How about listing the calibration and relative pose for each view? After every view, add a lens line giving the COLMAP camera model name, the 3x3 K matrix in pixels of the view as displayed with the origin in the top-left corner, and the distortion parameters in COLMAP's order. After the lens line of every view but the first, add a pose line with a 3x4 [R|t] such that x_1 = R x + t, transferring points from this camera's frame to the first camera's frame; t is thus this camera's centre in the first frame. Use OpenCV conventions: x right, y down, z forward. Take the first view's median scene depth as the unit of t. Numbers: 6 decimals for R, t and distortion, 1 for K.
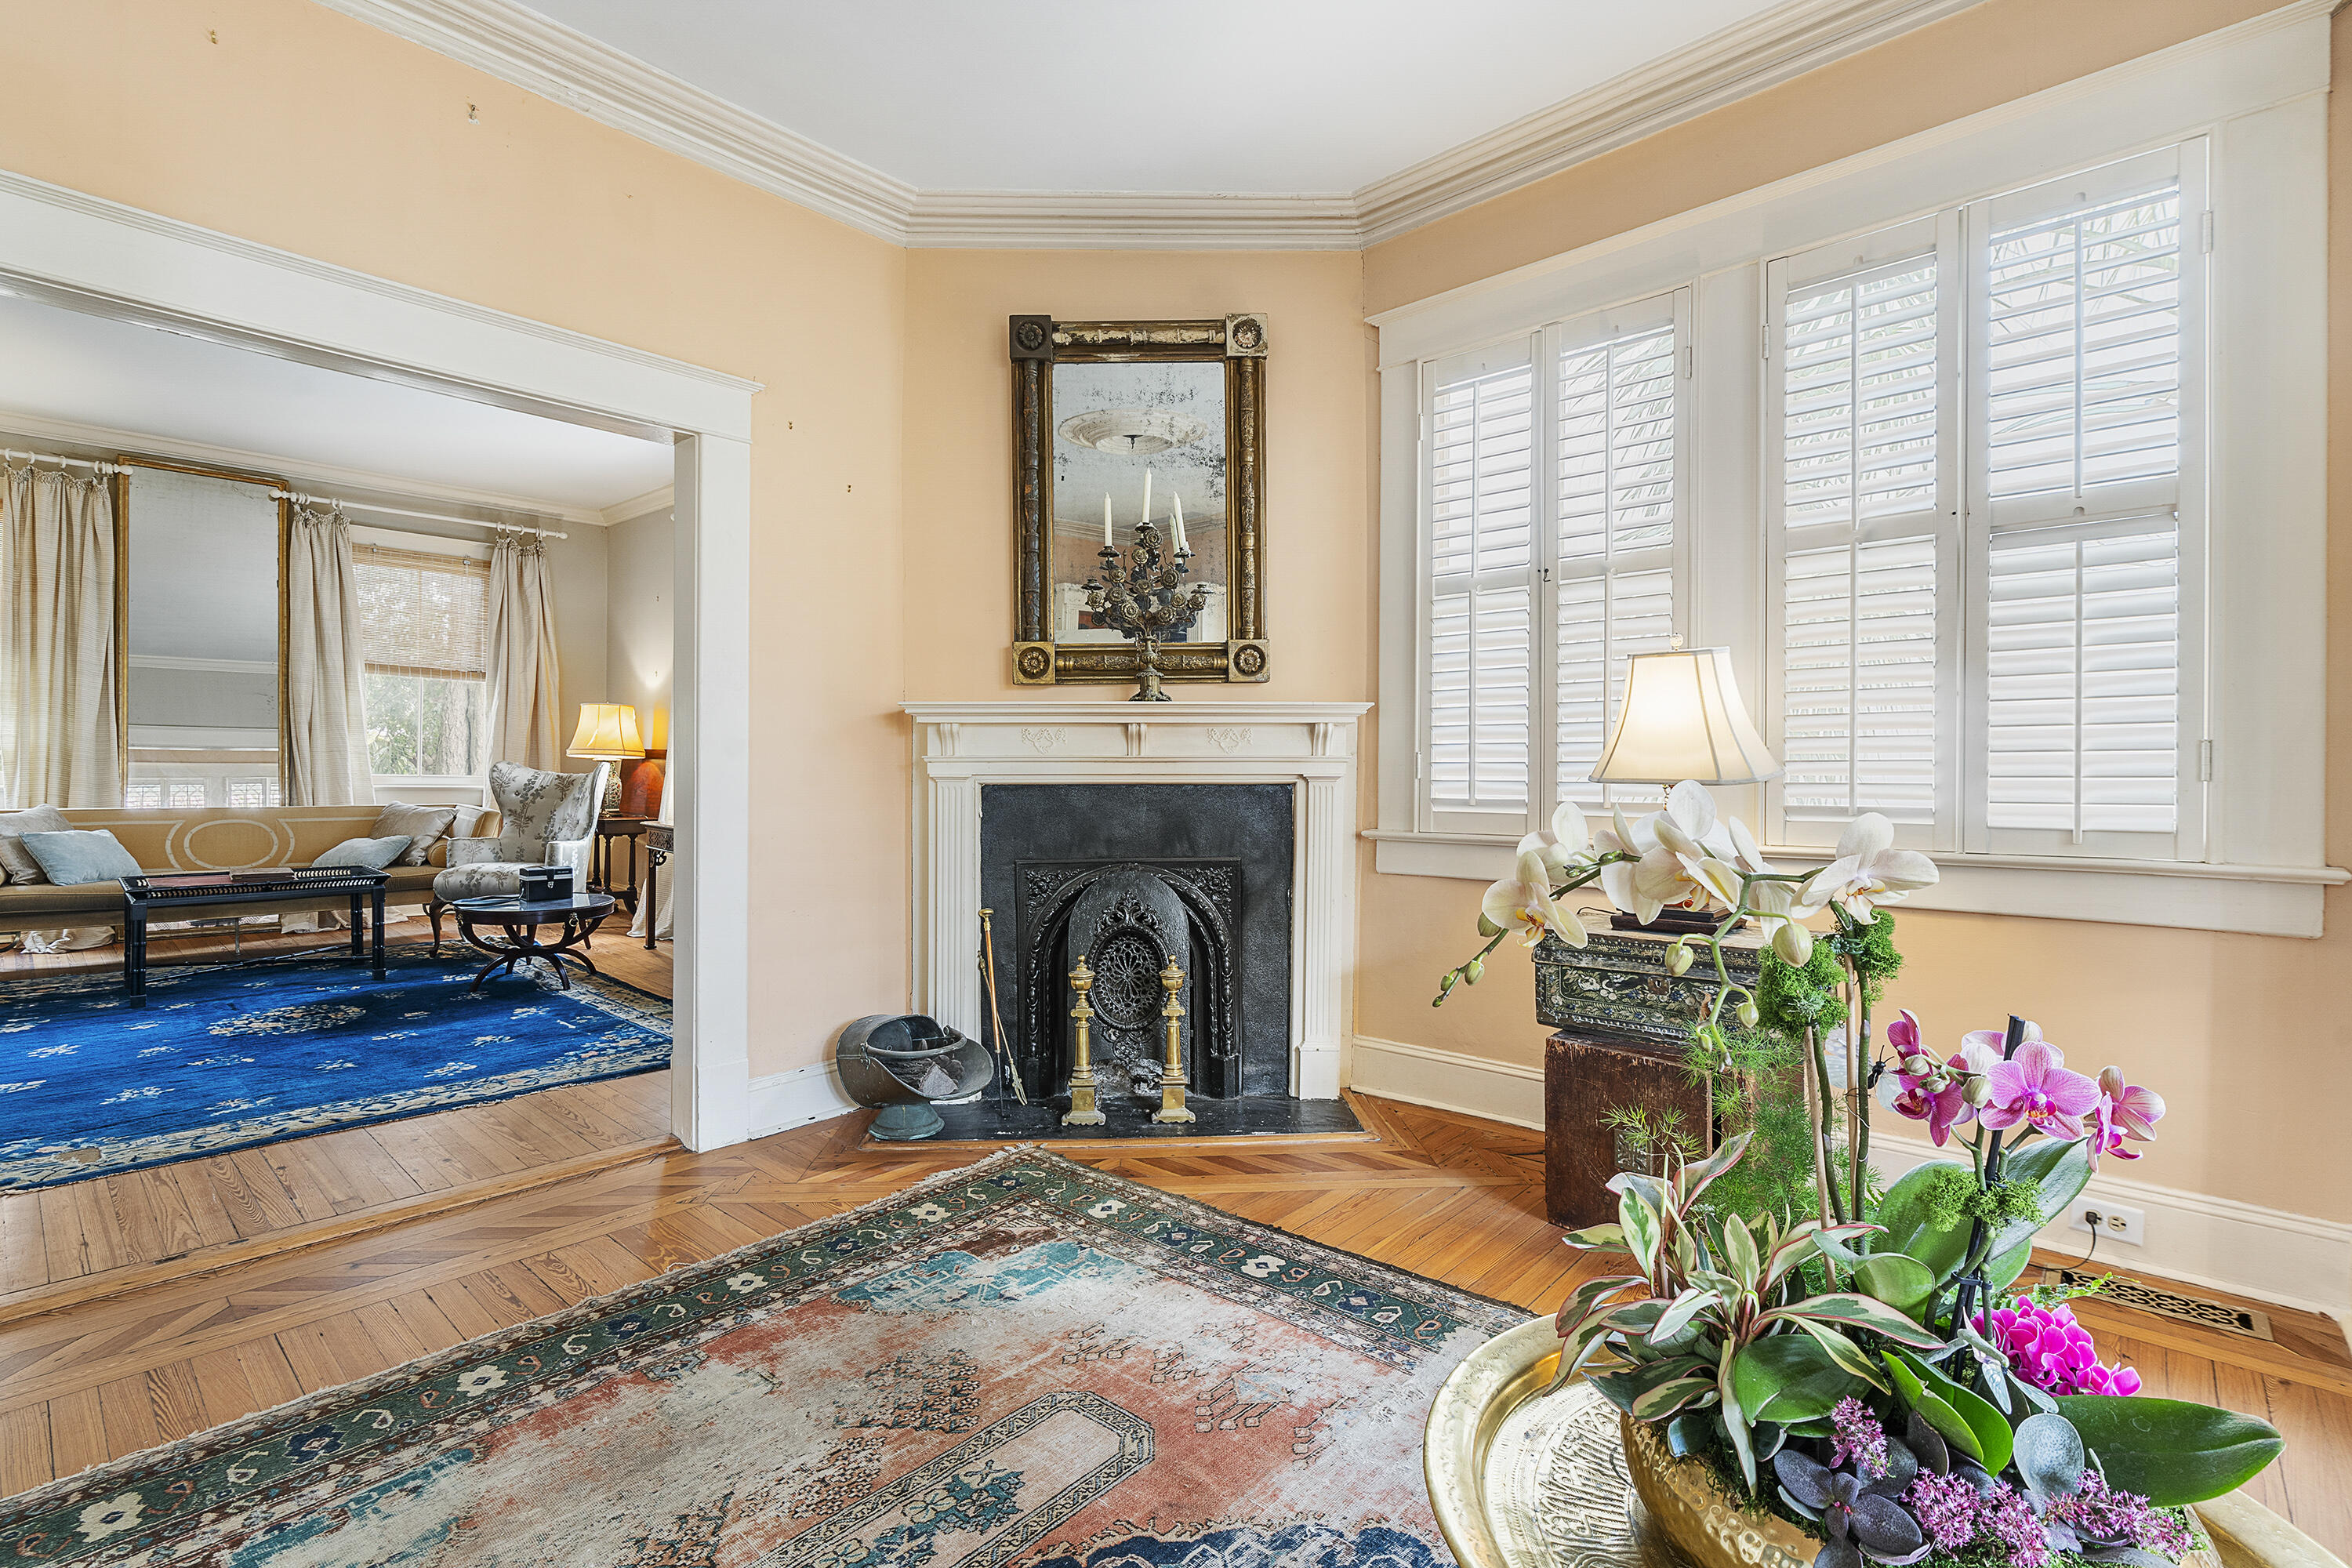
lens RADIAL K [[1057.6, 0, 1179.0], [0, 1057.6, 771.6], [0, 0, 1]] dist [-0.007271, 0.001284]
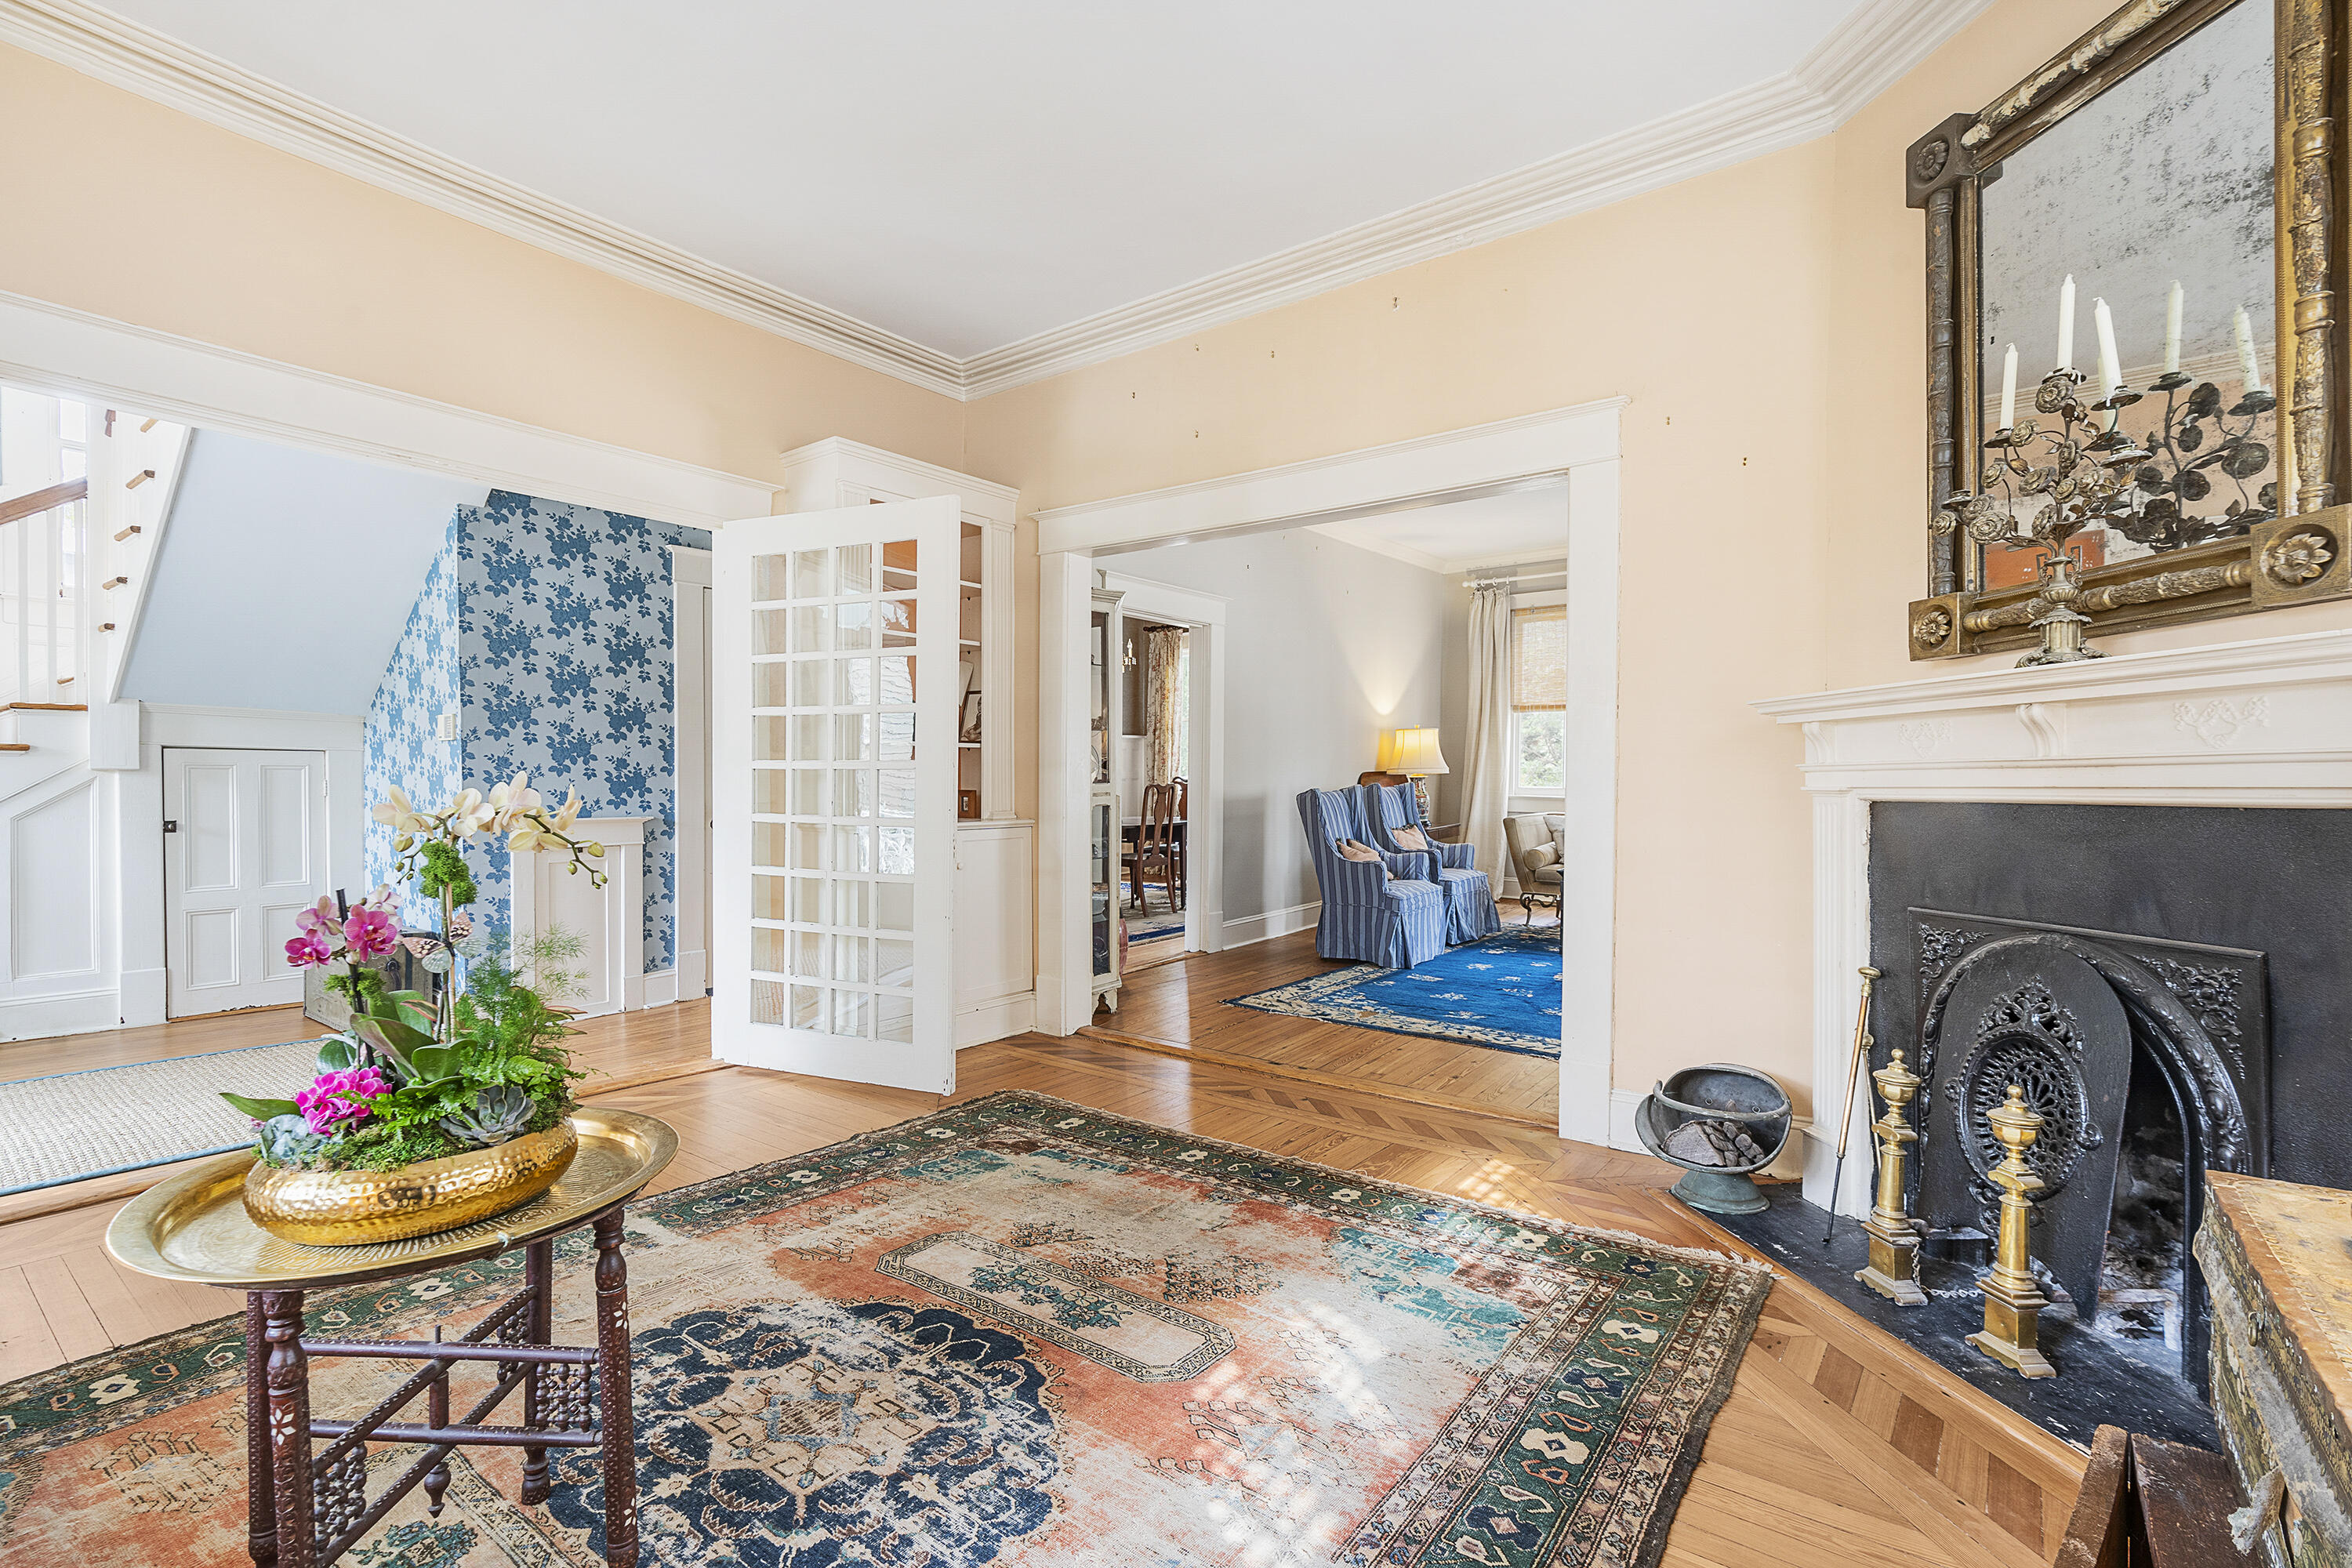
lens RADIAL K [[1109.8, 0, 1176.0], [0, 1109.8, 784.0], [0, 0, 1]] dist [0.001223, 0.001281]
pose [[0.073787, -0.003271, -0.997269, 0.563739], [-0.004935, 0.999981, -0.003645, 0.005689], [0.997262, 0.005191, 0.073769, 0.454222]]
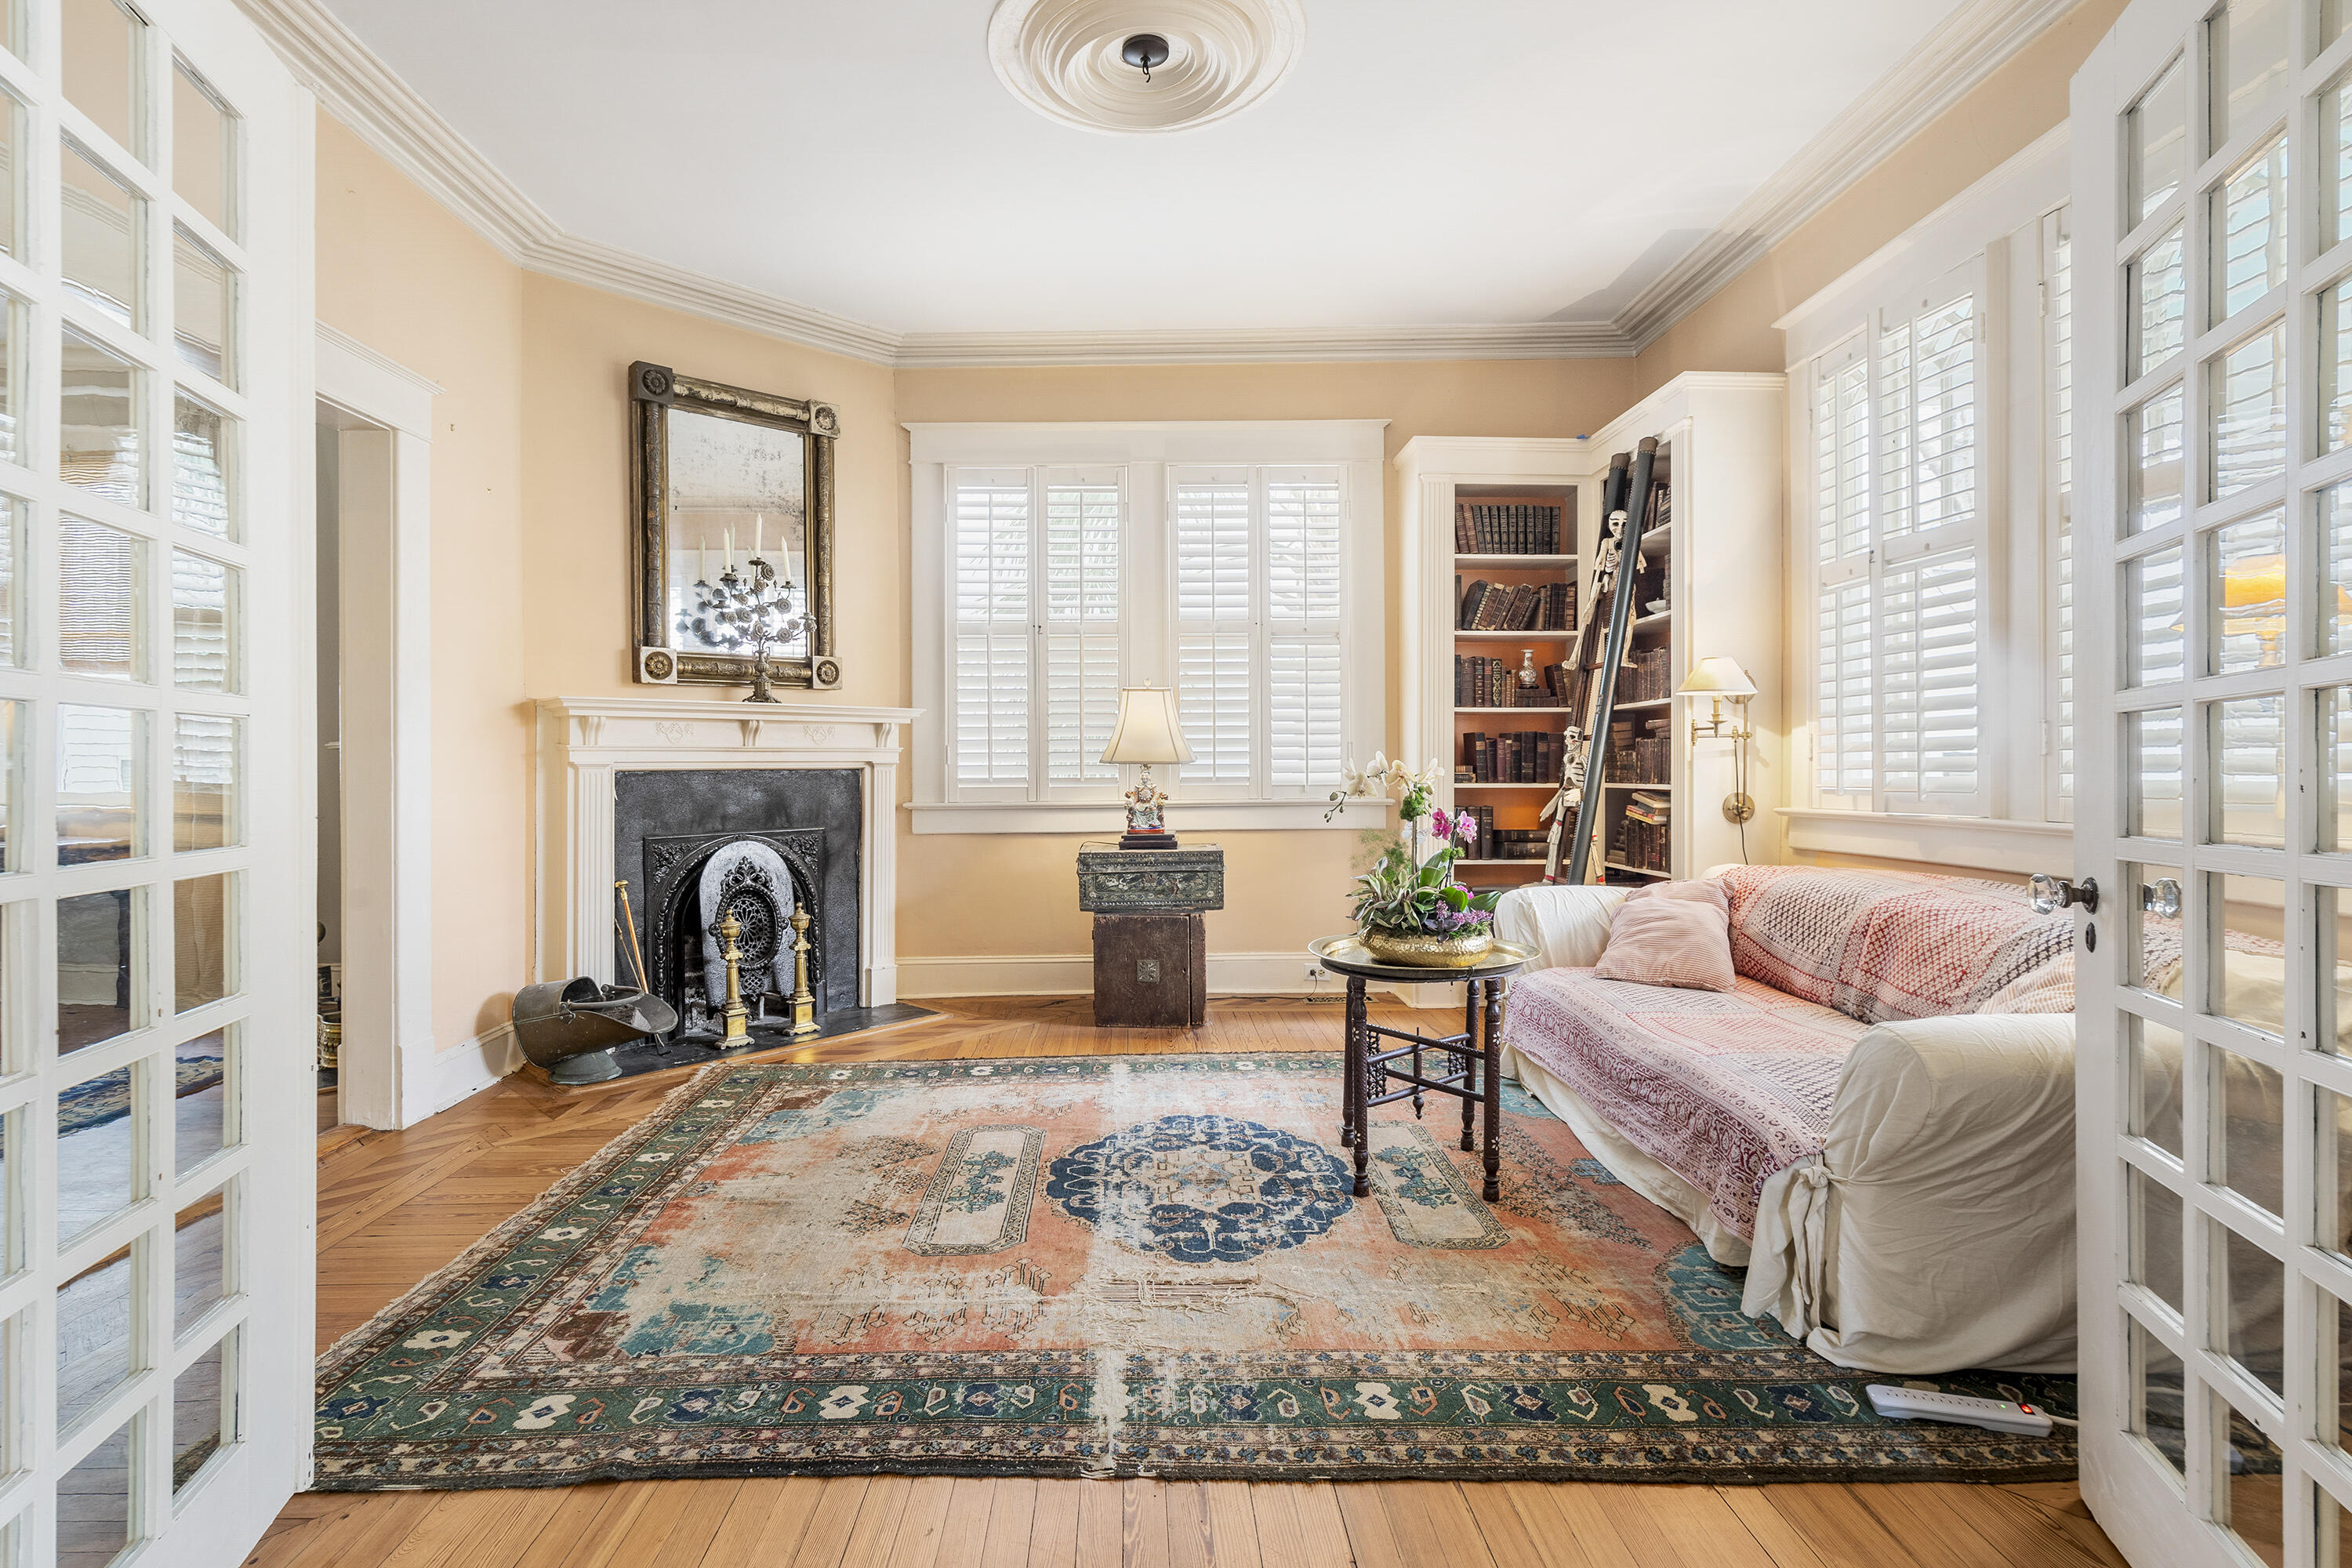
lens RADIAL K [[1080.7, 0, 1167.8], [0, 1080.7, 759.8], [0, 0, 1]] dist [-0.002346, -0.000221]
pose [[0.726057, -0.001340, 0.687633, -0.553291], [0.006462, 0.999967, -0.004874, 0.009716], [-0.687604, 0.007982, 0.726042, -0.242563]]
